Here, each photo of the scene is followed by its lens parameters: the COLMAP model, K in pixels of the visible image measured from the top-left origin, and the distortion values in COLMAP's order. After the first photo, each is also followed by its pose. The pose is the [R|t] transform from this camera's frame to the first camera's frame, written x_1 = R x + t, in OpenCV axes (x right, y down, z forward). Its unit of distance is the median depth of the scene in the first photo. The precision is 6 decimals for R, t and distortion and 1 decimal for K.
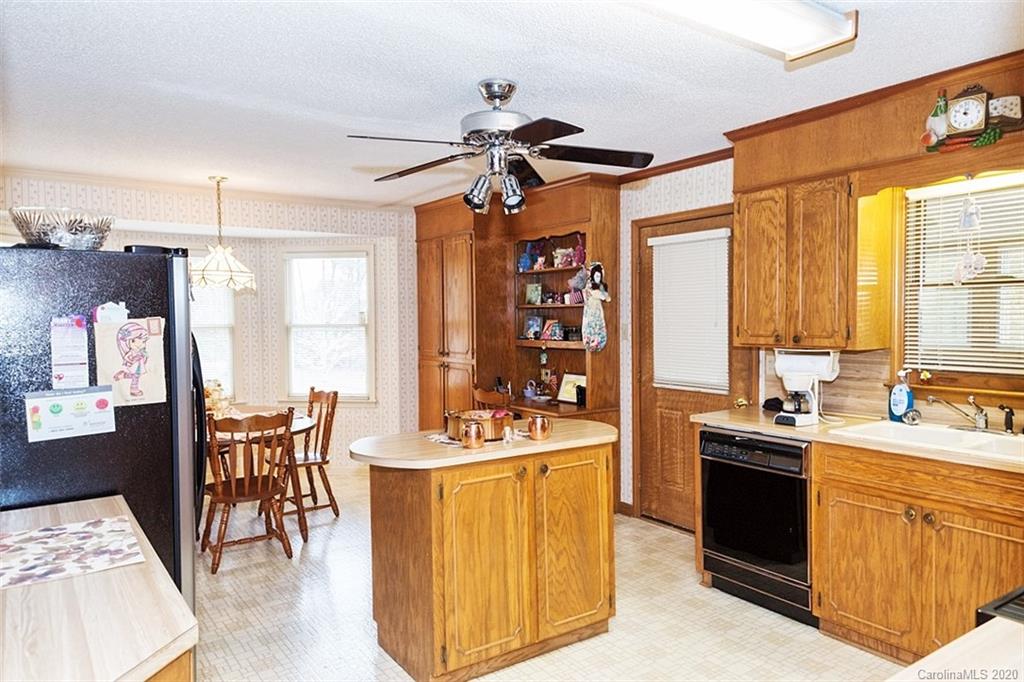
lens RADIAL K [[684.7, 0, 518.6], [0, 684.7, 338.6], [0, 0, 1]] dist [0.010917, -0.013864]
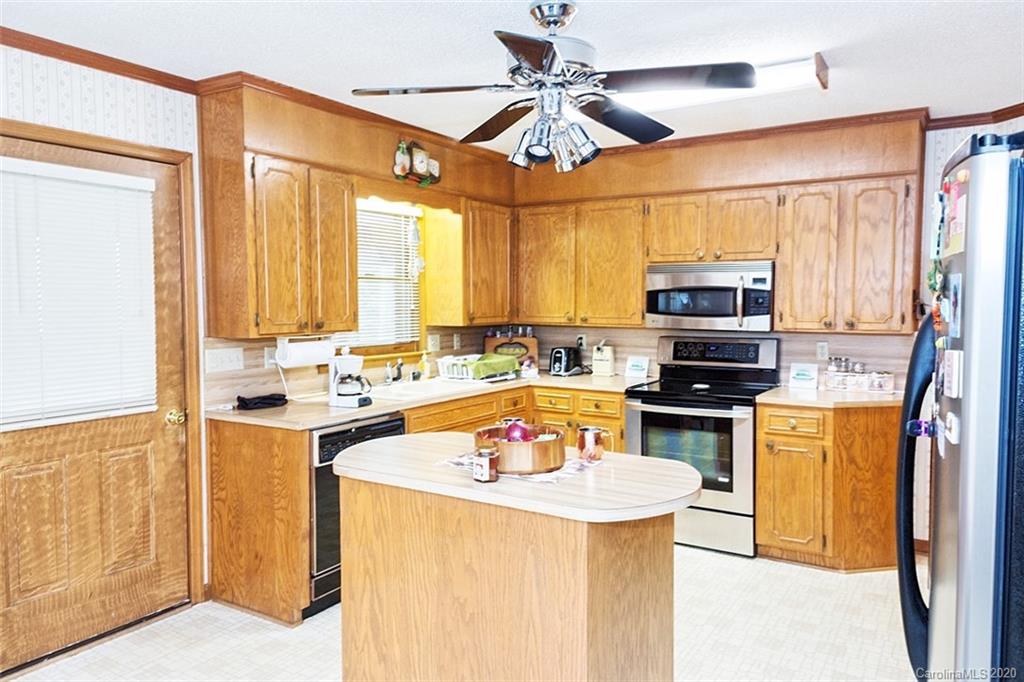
lens RADIAL K [[696.0, 0, 512.5], [0, 696.0, 341.5], [0, 0, 1]] dist [0.058299, -0.046560]
pose [[-0.382618, -0.041064, 0.922993, -0.616815], [0.039026, 0.997402, 0.060553, -0.025137], [-0.923082, 0.059189, -0.380022, 1.088956]]
